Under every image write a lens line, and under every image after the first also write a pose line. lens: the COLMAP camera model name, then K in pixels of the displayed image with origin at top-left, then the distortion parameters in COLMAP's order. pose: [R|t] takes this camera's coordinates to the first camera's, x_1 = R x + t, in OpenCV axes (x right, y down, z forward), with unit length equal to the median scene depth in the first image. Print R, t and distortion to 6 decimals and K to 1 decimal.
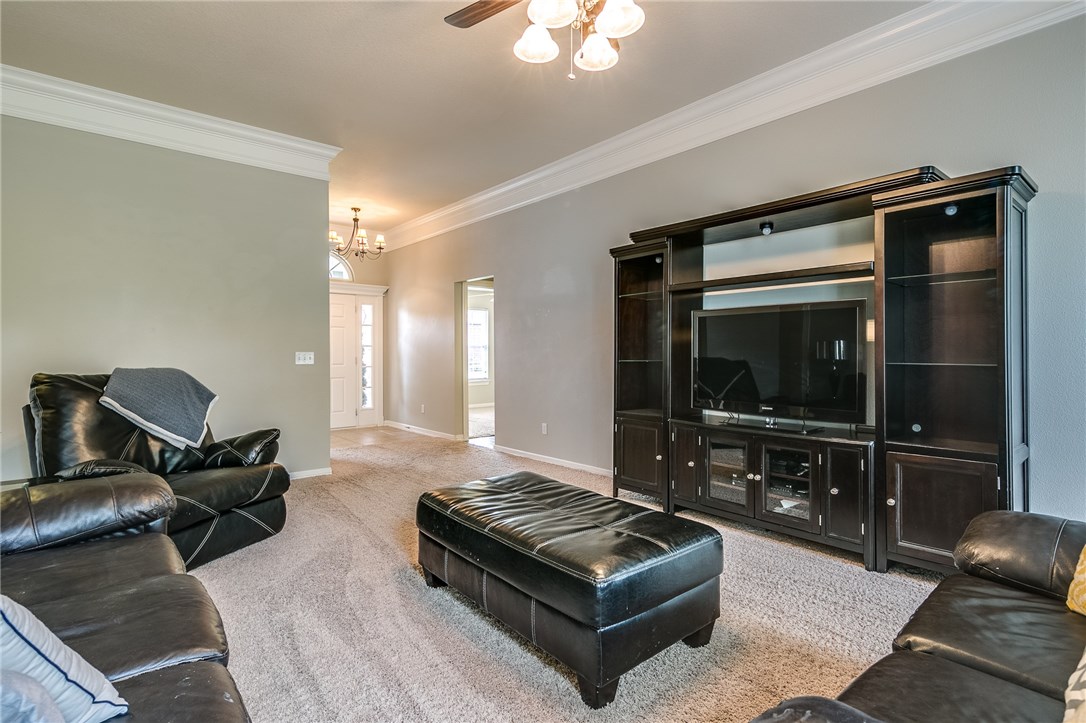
lens RADIAL K [[533.1, 0, 545.1], [0, 533.1, 359.0], [0, 0, 1]] dist [0.023169, -0.000484]
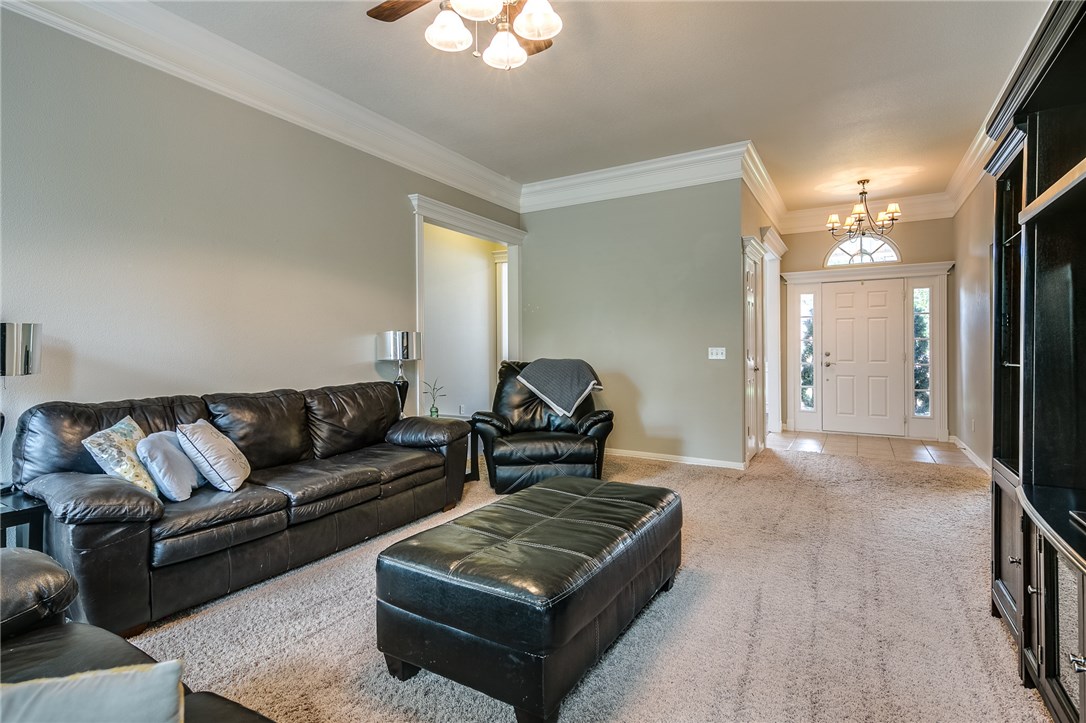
lens RADIAL K [[533.1, 0, 542.1], [0, 533.1, 351.9], [0, 0, 1]] dist [0.023169, -0.000484]
pose [[0.319150, 0.005575, -0.947688, 0.427550], [-0.009148, 0.999954, 0.002802, -0.003845], [0.947660, 0.007775, 0.319187, 0.327578]]
